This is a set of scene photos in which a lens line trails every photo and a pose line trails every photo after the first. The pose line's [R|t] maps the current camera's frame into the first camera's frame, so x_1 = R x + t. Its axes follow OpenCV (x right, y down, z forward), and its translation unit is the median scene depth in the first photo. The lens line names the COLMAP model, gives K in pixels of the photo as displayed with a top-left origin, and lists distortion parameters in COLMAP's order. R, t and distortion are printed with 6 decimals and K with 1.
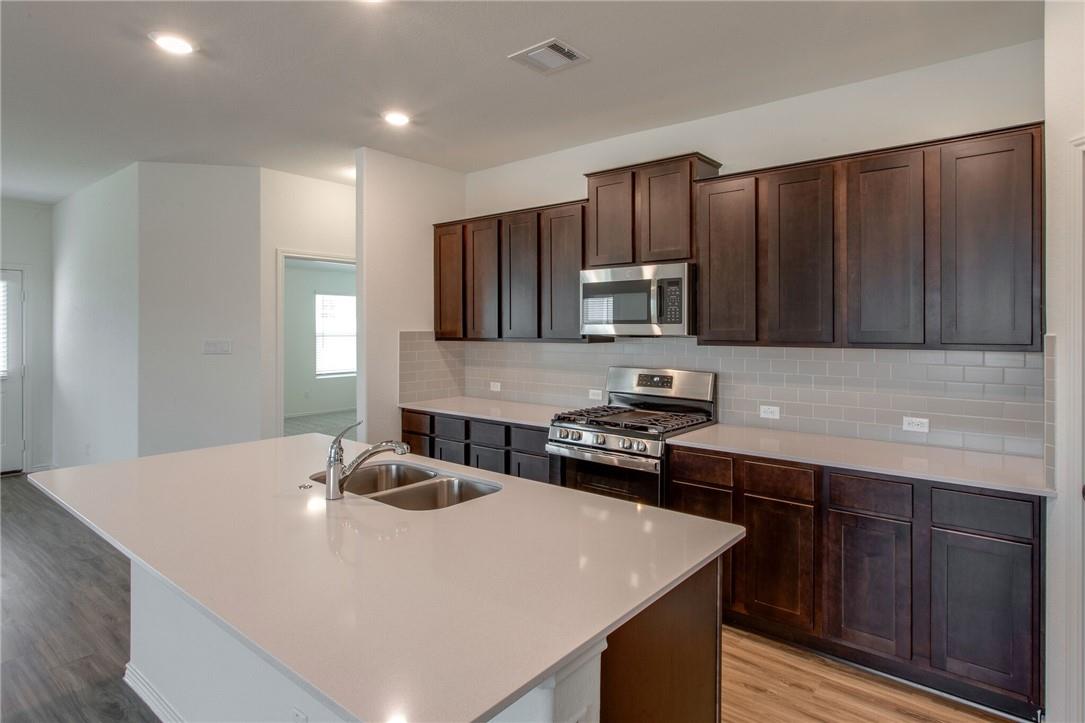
lens RADIAL K [[584.6, 0, 593.9], [0, 584.6, 325.8], [0, 0, 1]] dist [-0.000816, 0.000876]
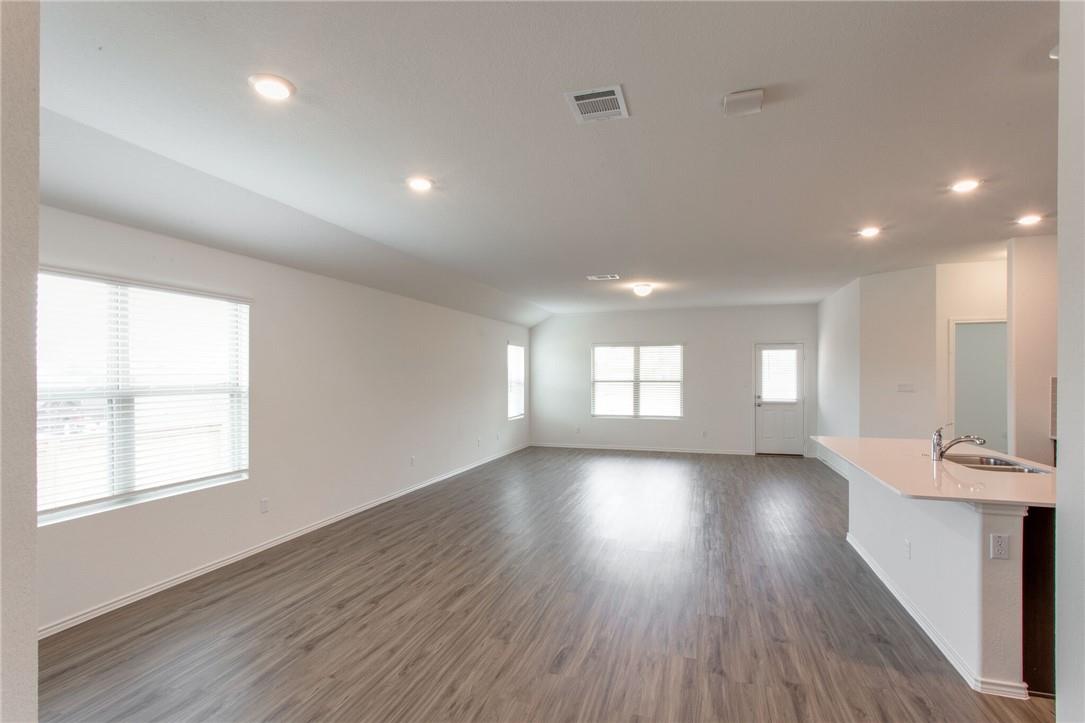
lens RADIAL K [[521.8, 0, 541.5], [0, 521.8, 376.7], [0, 0, 1]] dist [-0.000172, 0.000241]
pose [[0.332673, -0.000218, -0.943042, 0.424832], [0.002888, 0.999996, 0.000788, 0.005458], [0.943038, -0.002986, 0.332672, -0.465070]]
